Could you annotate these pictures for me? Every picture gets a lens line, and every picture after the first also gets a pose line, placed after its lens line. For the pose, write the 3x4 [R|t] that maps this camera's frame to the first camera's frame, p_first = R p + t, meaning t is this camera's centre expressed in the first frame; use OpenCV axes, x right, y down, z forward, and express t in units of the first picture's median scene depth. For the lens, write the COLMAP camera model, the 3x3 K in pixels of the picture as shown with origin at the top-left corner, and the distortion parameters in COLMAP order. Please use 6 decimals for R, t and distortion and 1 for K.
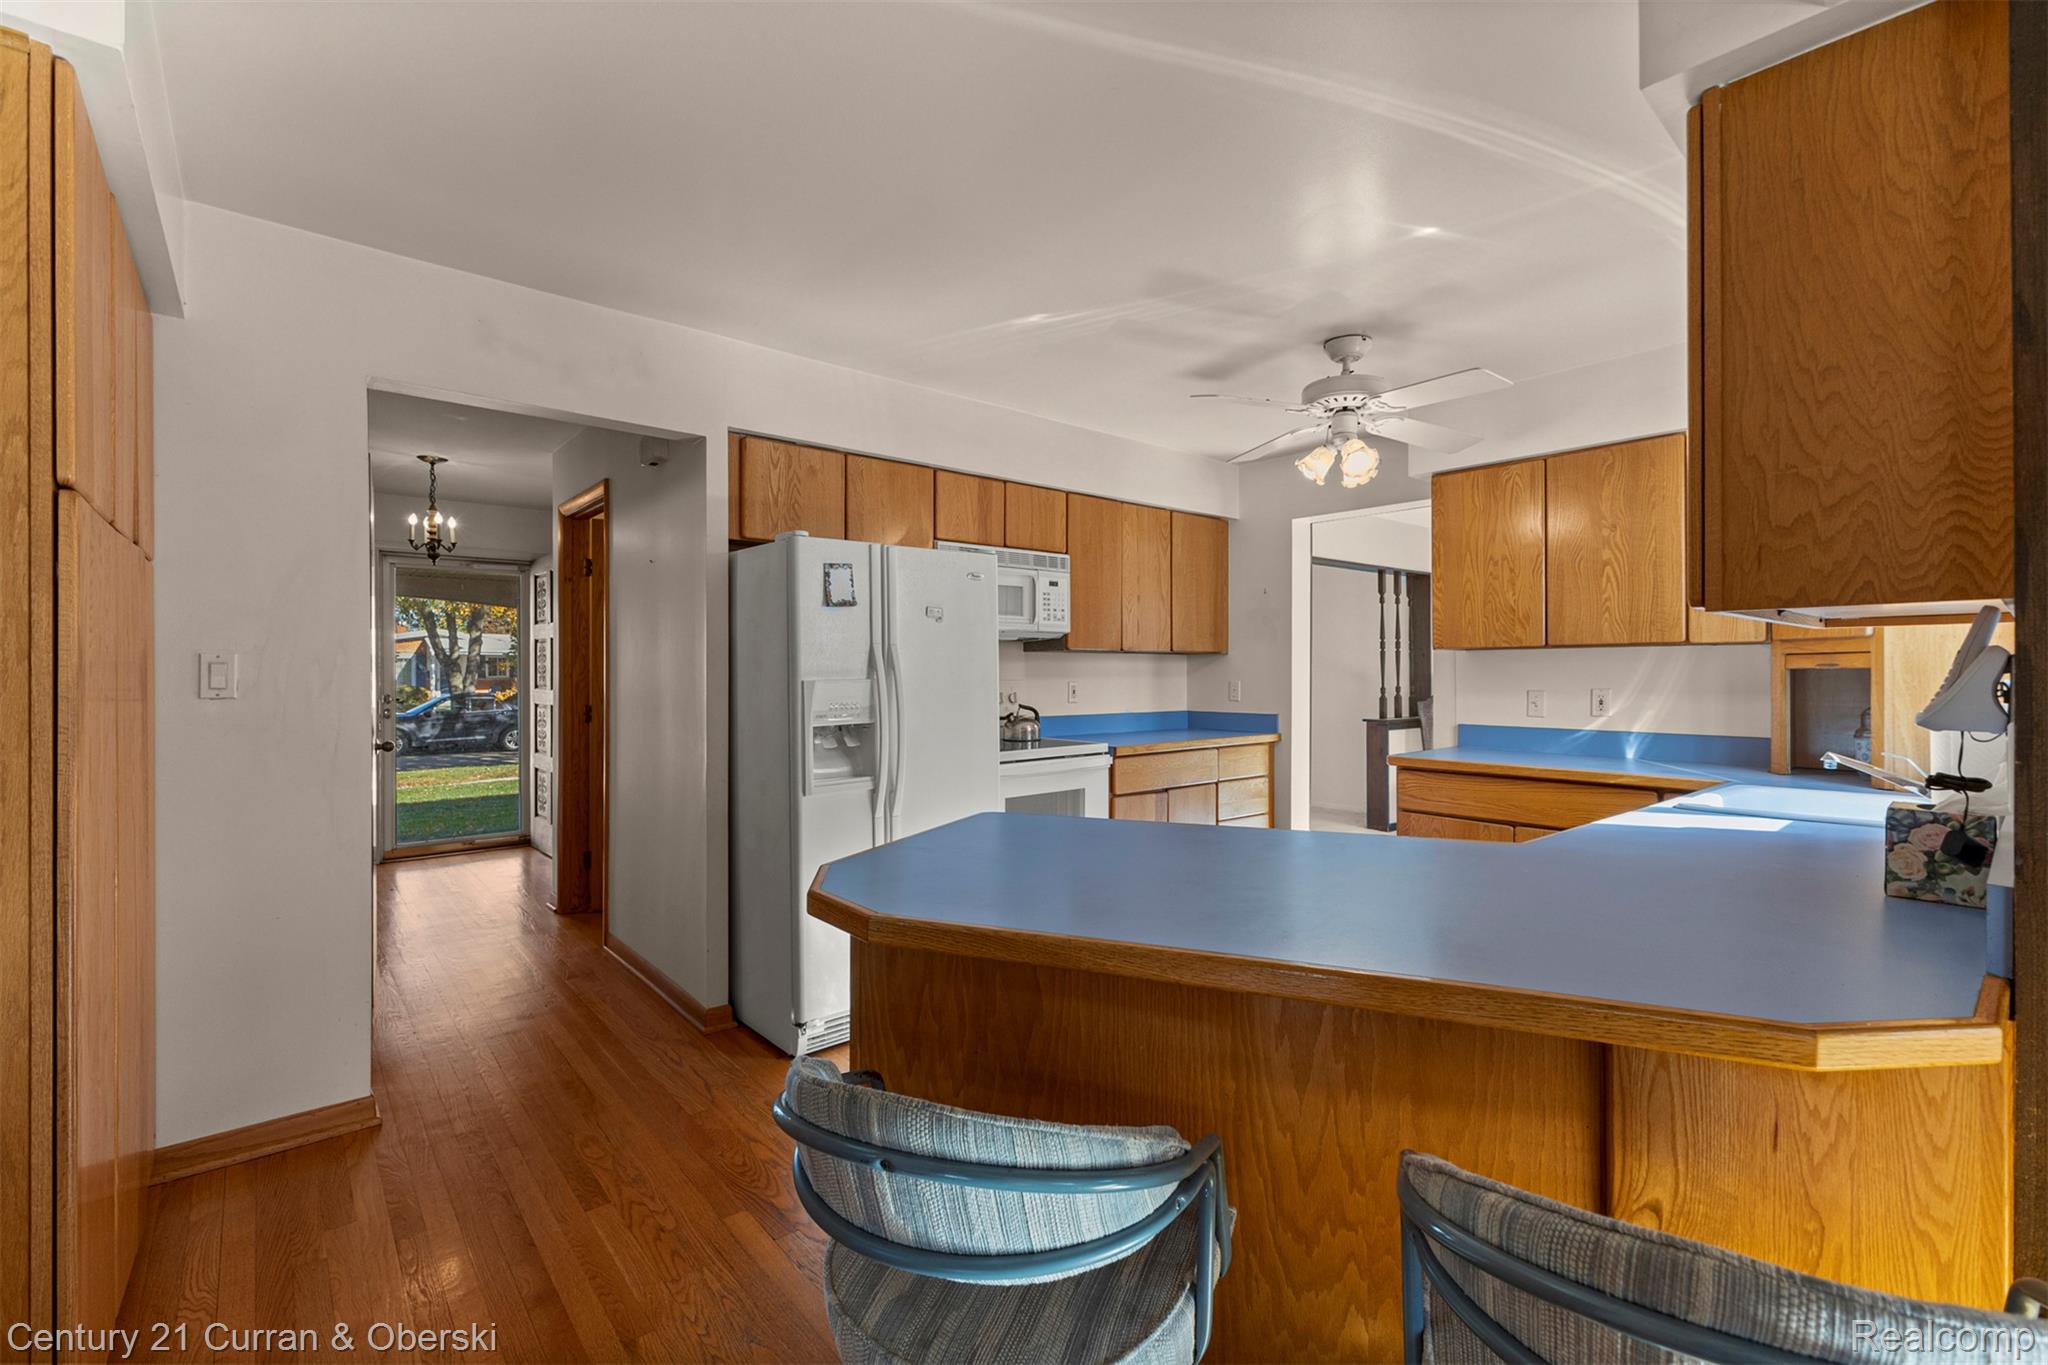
lens RADIAL K [[883.8, 0, 1024.0], [0, 883.8, 682.5], [0, 0, 1]] dist [0.004464, 0.000445]
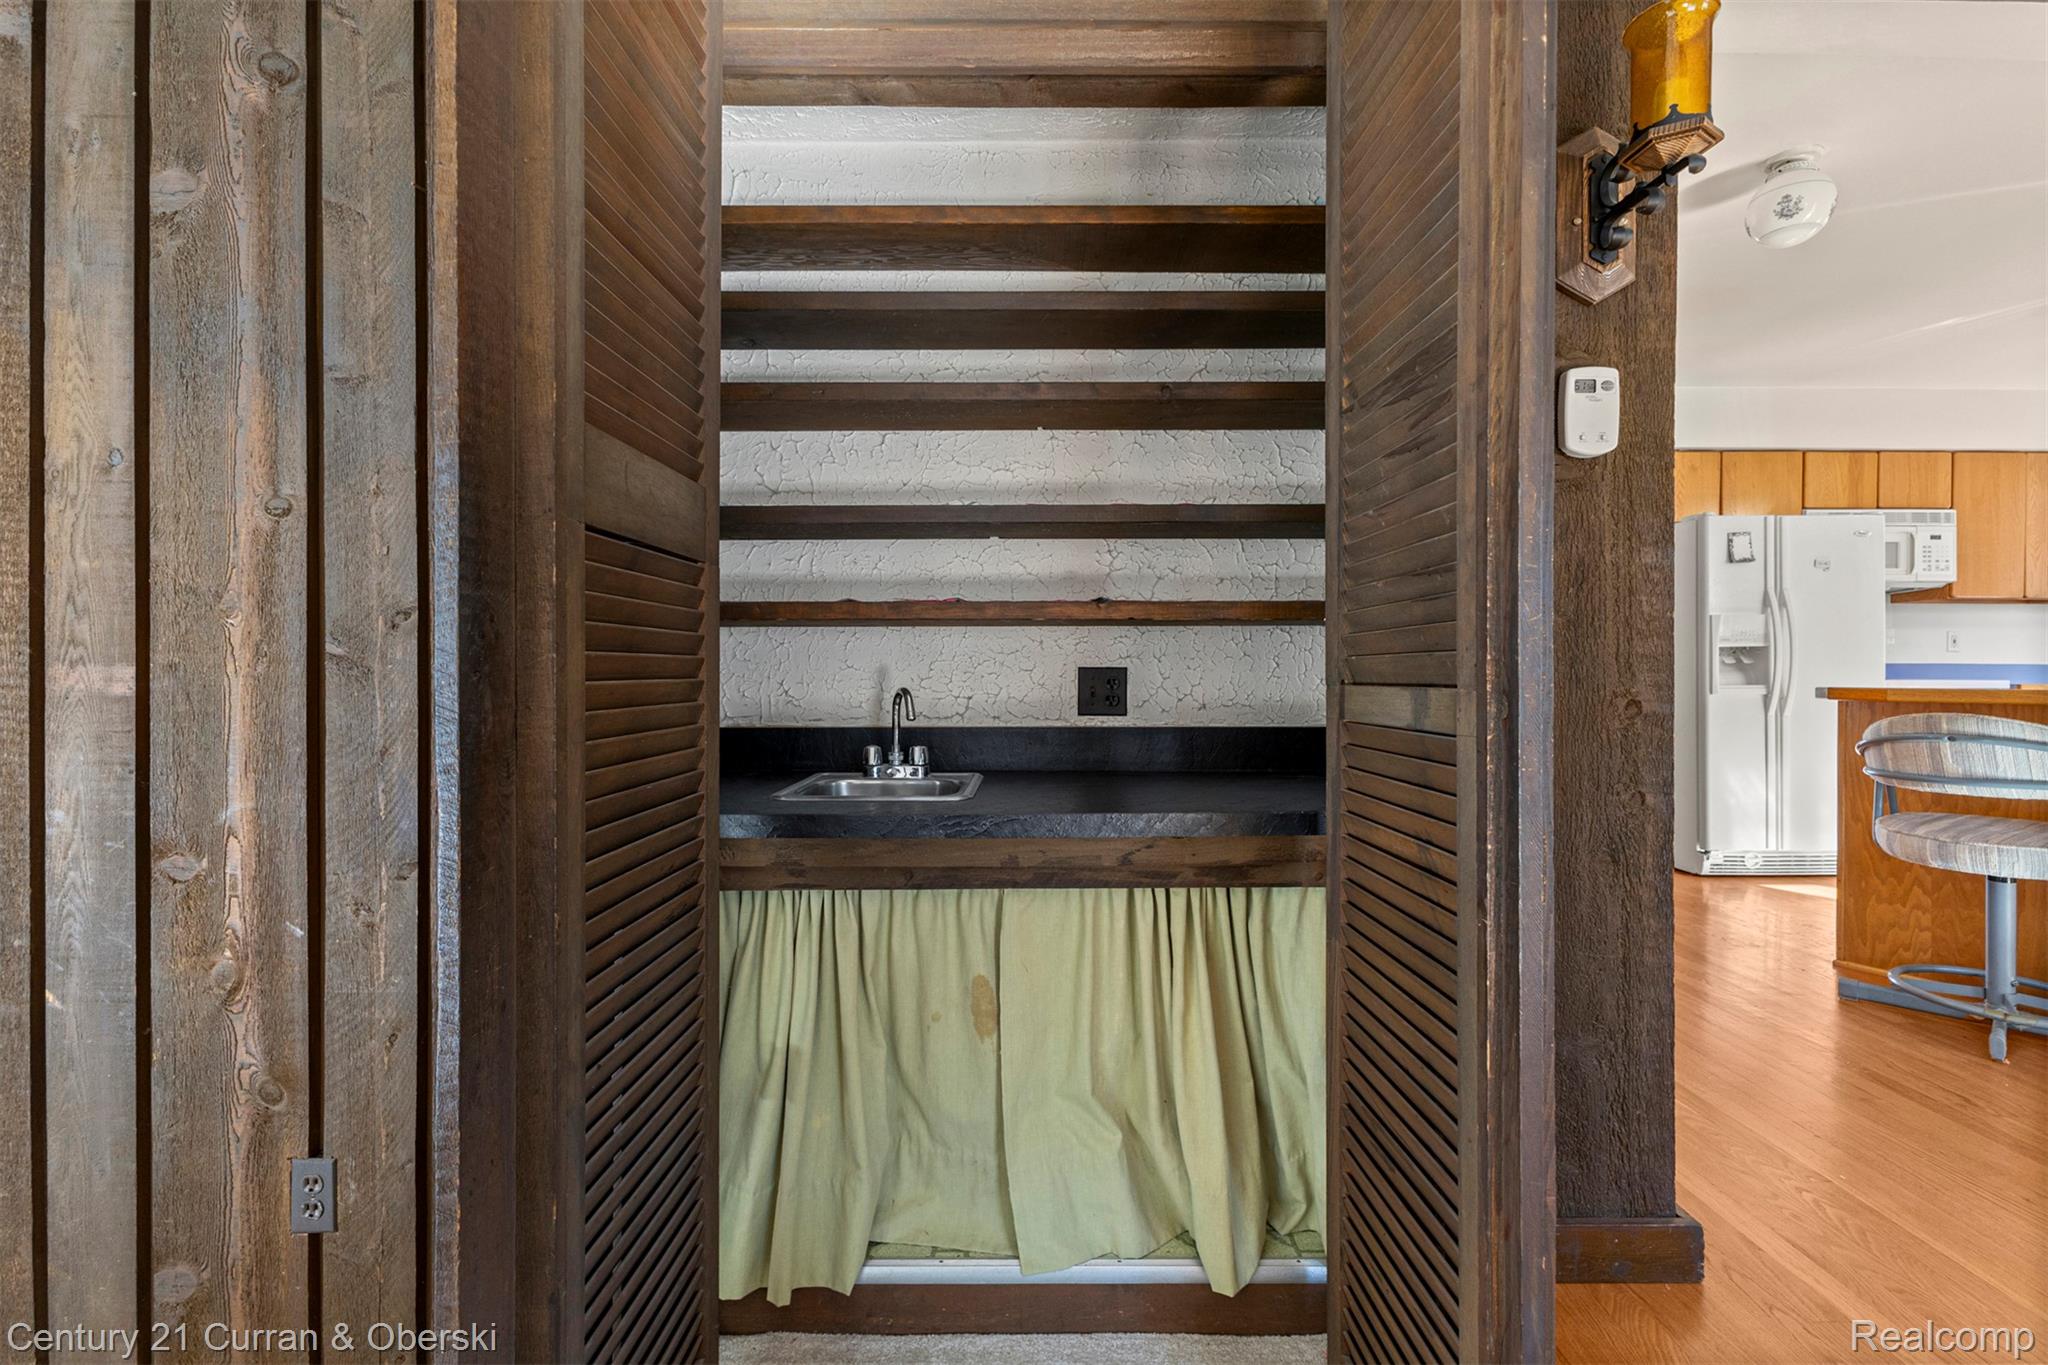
lens RADIAL K [[883.8, 0, 1024.0], [0, 883.8, 682.5], [0, 0, 1]] dist [0.004464, 0.000445]
pose [[0.759697, 0.009759, -0.650204, -0.119418], [-0.014031, 0.999901, -0.001385, 0.094720], [0.650126, 0.010175, 0.759758, -0.627301]]
